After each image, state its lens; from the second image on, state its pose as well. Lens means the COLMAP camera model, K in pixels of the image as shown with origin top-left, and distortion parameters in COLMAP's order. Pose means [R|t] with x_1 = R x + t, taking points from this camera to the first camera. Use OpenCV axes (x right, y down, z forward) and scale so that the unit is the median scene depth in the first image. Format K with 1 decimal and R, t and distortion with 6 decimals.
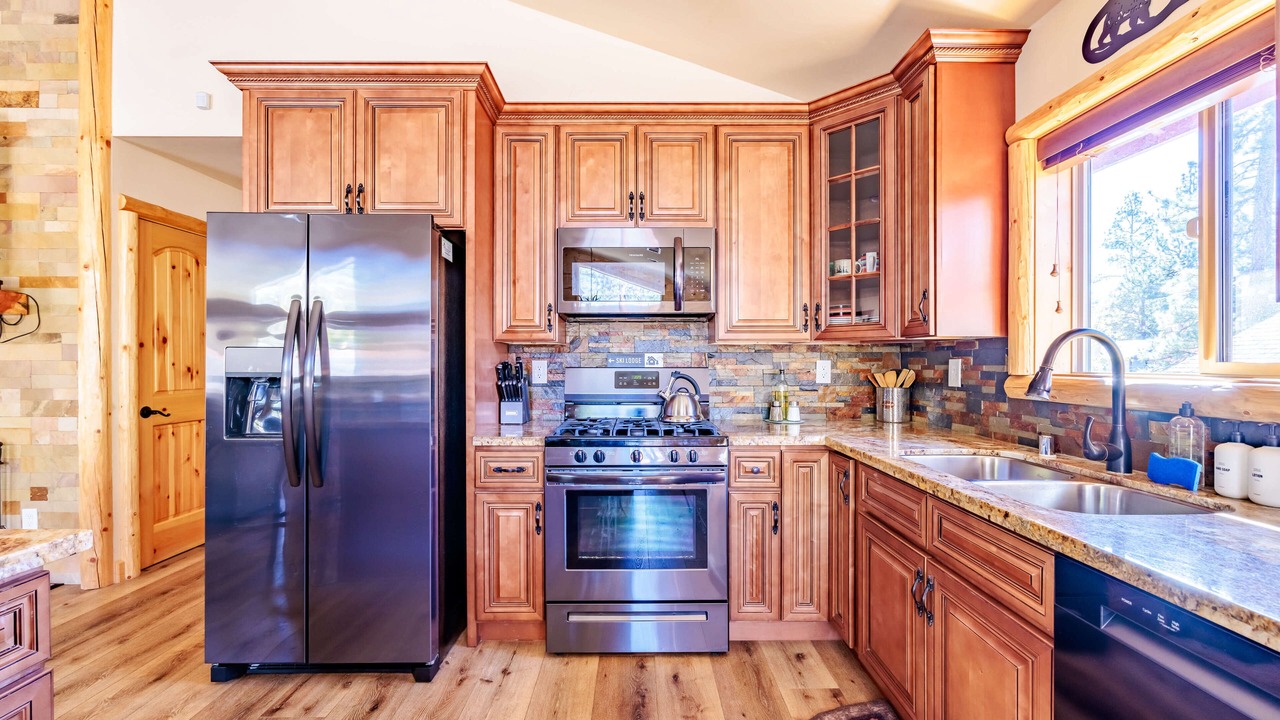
lens RADIAL K [[515.2, 0, 644.5], [0, 515.2, 369.3], [0, 0, 1]] dist [0.000609, 0.000462]
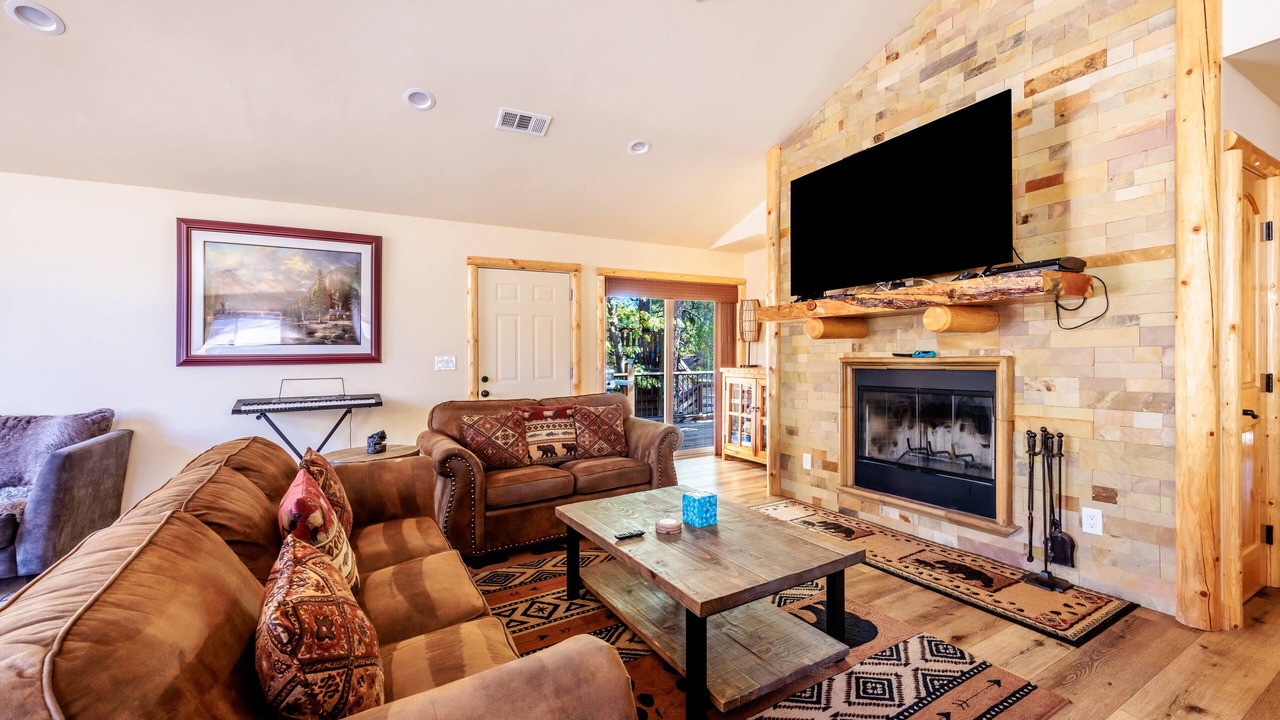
lens RADIAL K [[515.2, 0, 631.5], [0, 515.2, 365.3], [0, 0, 1]] dist [0.000609, 0.000462]
pose [[0.477536, 0.002877, -0.878608, -0.896685], [0.001584, 0.999990, 0.004135, 0.011268], [0.878611, -0.003366, 0.477527, -0.186172]]
